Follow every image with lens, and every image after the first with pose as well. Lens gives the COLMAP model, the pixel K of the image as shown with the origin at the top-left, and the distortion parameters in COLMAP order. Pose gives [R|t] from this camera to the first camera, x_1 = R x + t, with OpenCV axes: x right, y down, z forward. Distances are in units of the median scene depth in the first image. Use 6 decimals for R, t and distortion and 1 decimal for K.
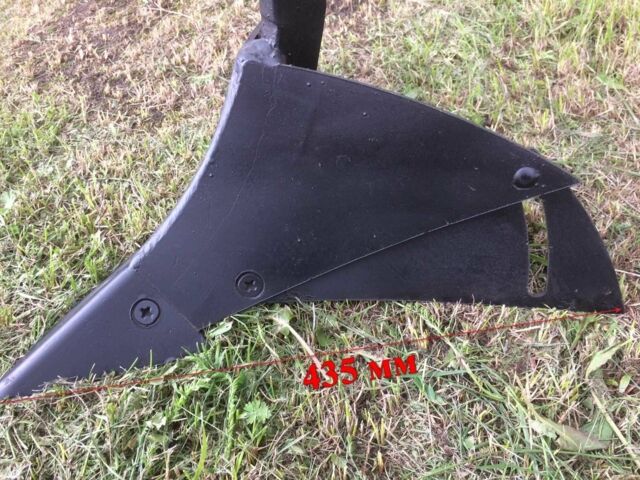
lens RADIAL K [[542.0, 0, 318.7], [0, 542.0, 239.9], [0, 0, 1]] dist [0.049125, -0.064289]
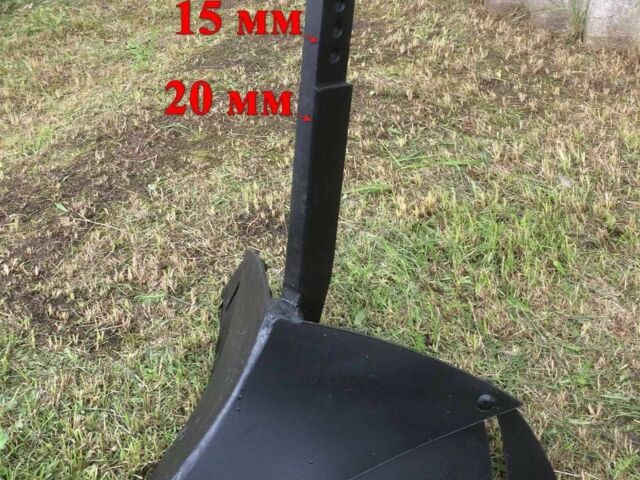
lens RADIAL K [[725.2, 0, 320.5], [0, 725.2, 240.0], [0, 0, 1]] dist [0.073030, 0.000000]
pose [[0.968289, 0.008227, 0.249697, -0.274465], [0.058661, 0.964029, -0.259243, -0.033091], [-0.242848, 0.265669, 0.932976, -0.405039]]
